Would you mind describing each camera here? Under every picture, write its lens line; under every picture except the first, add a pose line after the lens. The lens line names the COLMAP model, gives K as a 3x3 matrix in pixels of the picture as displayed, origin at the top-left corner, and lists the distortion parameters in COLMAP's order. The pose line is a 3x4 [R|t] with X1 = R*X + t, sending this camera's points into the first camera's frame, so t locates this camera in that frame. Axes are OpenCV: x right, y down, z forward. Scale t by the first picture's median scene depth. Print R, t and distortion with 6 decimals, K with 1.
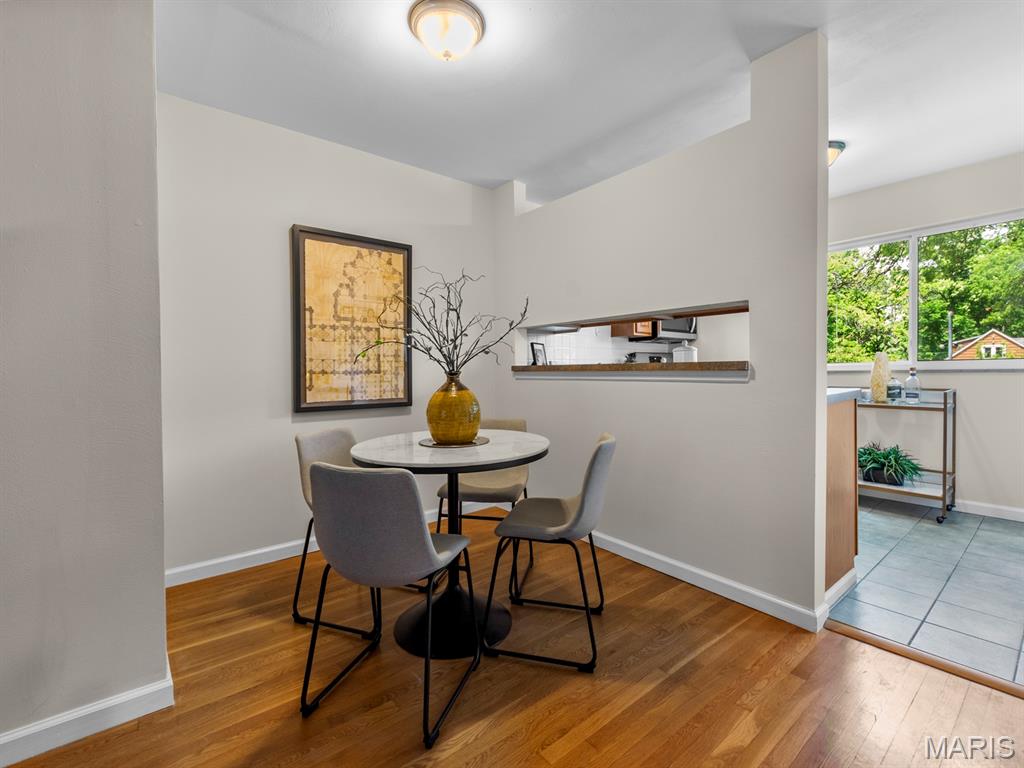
lens RADIAL K [[456.1, 0, 509.7], [0, 456.1, 372.9], [0, 0, 1]] dist [0.002798, 0.000476]
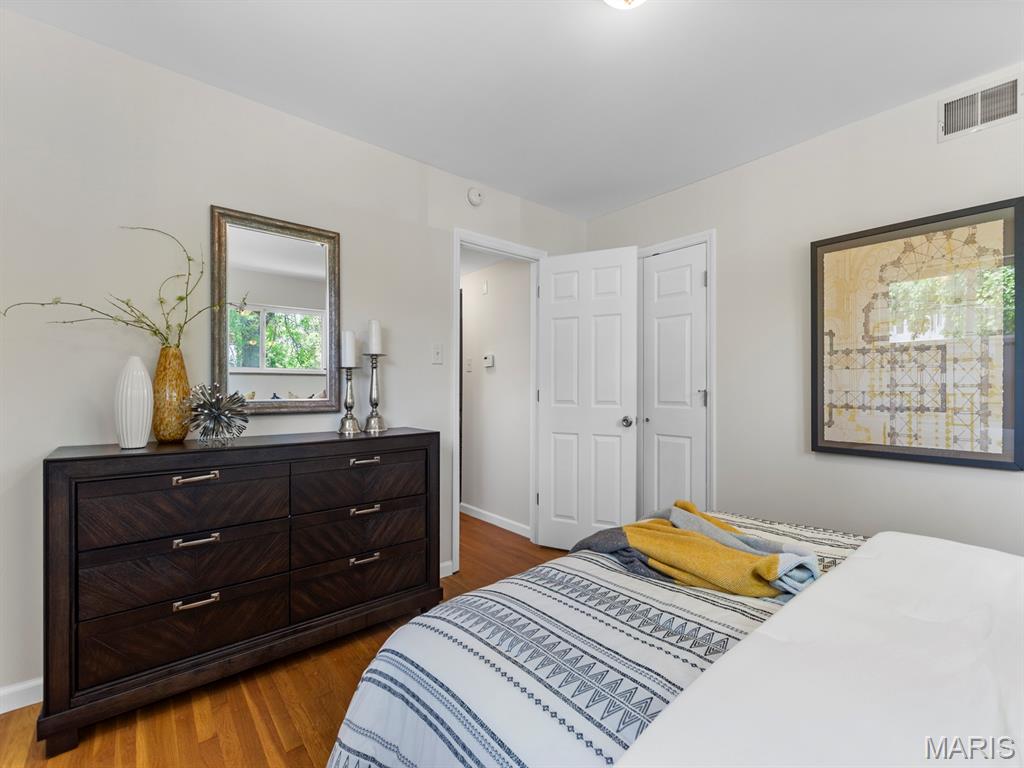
lens RADIAL K [[456.1, 0, 506.1], [0, 456.1, 388.8], [0, 0, 1]] dist [0.002798, 0.000476]
pose [[0.016165, 0.018513, -0.999698, 0.401299], [-0.003895, 0.999822, 0.018452, -0.045338], [0.999862, 0.003595, 0.016234, 0.356043]]
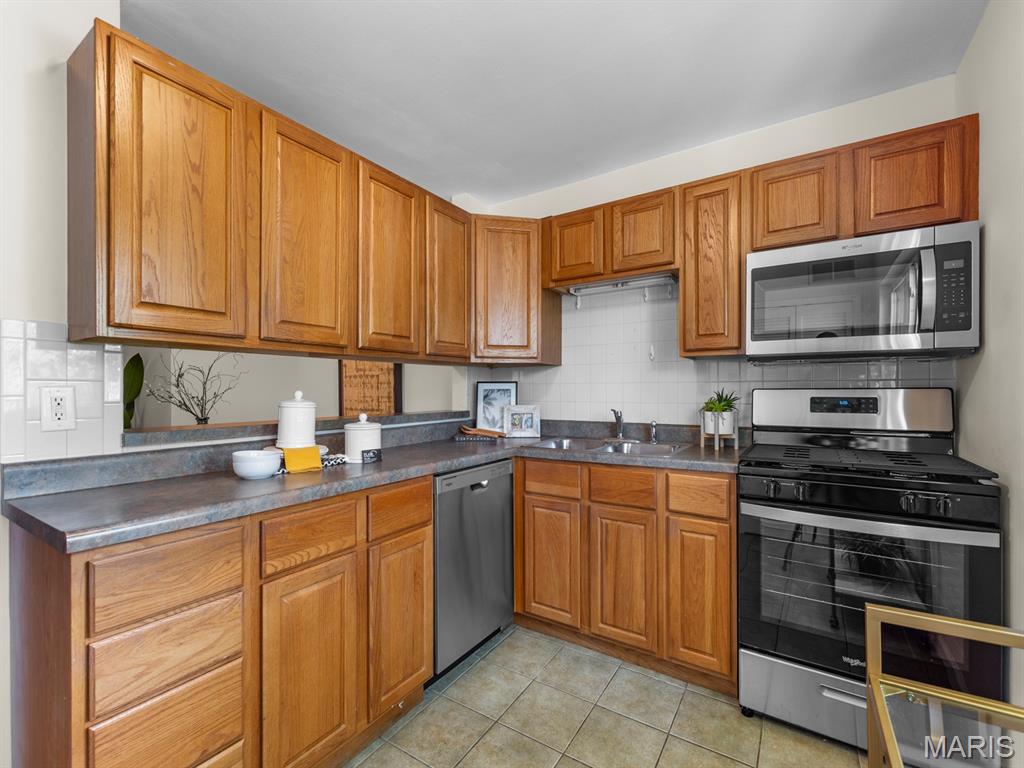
lens RADIAL K [[456.1, 0, 511.9], [0, 456.1, 387.4], [0, 0, 1]] dist [0.002798, 0.000476]
pose [[0.305541, 0.004620, -0.952168, 1.054769], [-0.007571, 0.999968, 0.002423, -0.073286], [0.952149, 0.006468, 0.305567, 1.015310]]
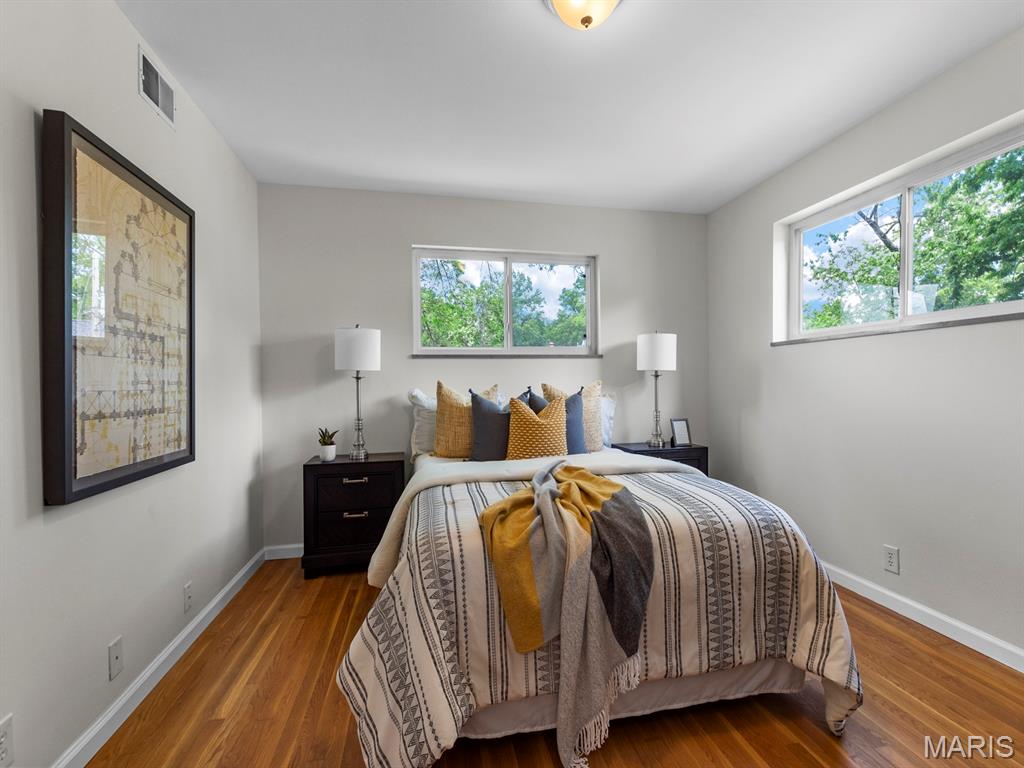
lens RADIAL K [[456.1, 0, 511.5], [0, 456.1, 387.7], [0, 0, 1]] dist [0.002798, 0.000476]
pose [[0.465221, -0.000014, 0.885195, -0.633929], [0.010600, 0.999928, -0.005555, -0.024710], [-0.885131, 0.011968, 0.465188, 0.335182]]
